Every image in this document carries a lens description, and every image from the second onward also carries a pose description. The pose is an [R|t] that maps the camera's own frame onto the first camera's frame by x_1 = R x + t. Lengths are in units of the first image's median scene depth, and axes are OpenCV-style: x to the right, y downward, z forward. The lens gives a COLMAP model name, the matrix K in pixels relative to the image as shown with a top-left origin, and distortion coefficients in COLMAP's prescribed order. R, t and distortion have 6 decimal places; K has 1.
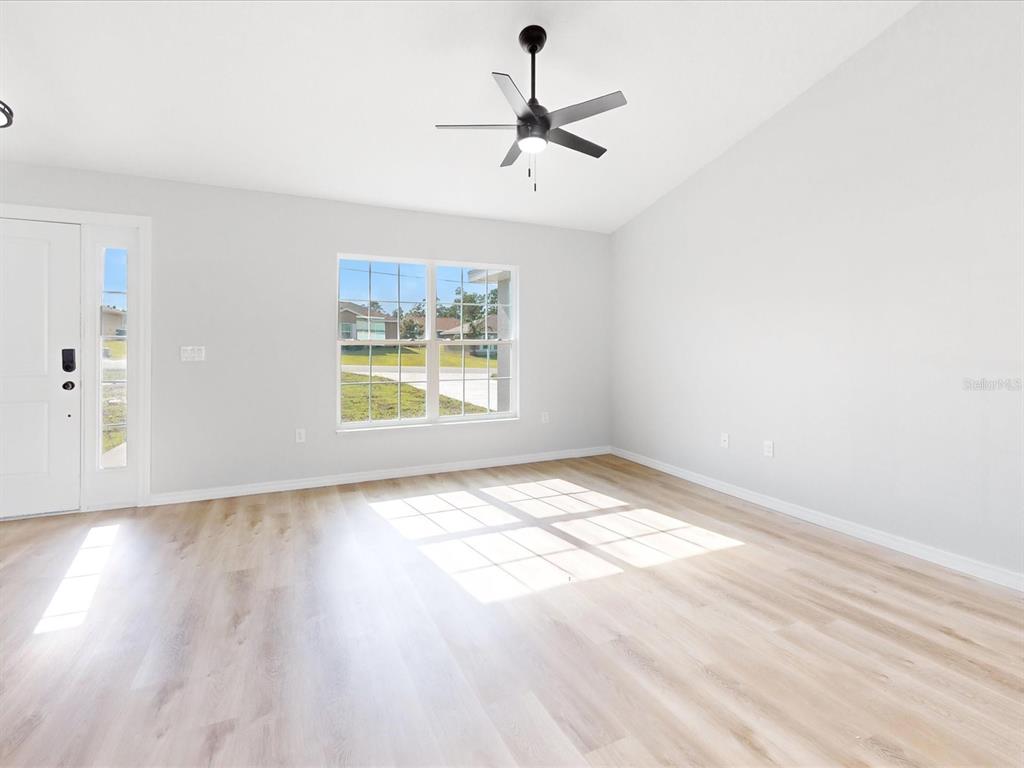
lens RADIAL K [[492.9, 0, 512.1], [0, 492.9, 378.5], [0, 0, 1]] dist [-0.001569, 0.000275]
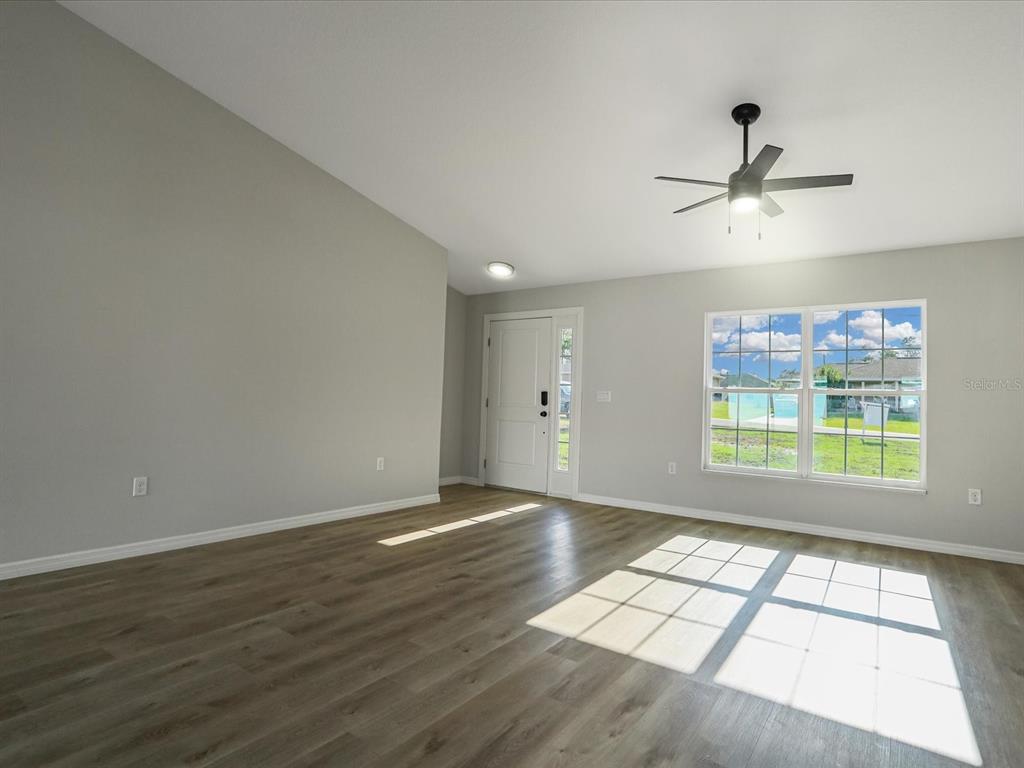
lens RADIAL K [[550.6, 0, 512.0], [0, 550.6, 384.0], [0, 0, 1]] dist [-0.043050, 0.001999]
pose [[0.488307, -0.003862, -0.872663, 0.647166], [-0.085872, 0.994924, -0.052454, 0.020773], [0.868437, 0.100550, 0.485497, 0.009873]]
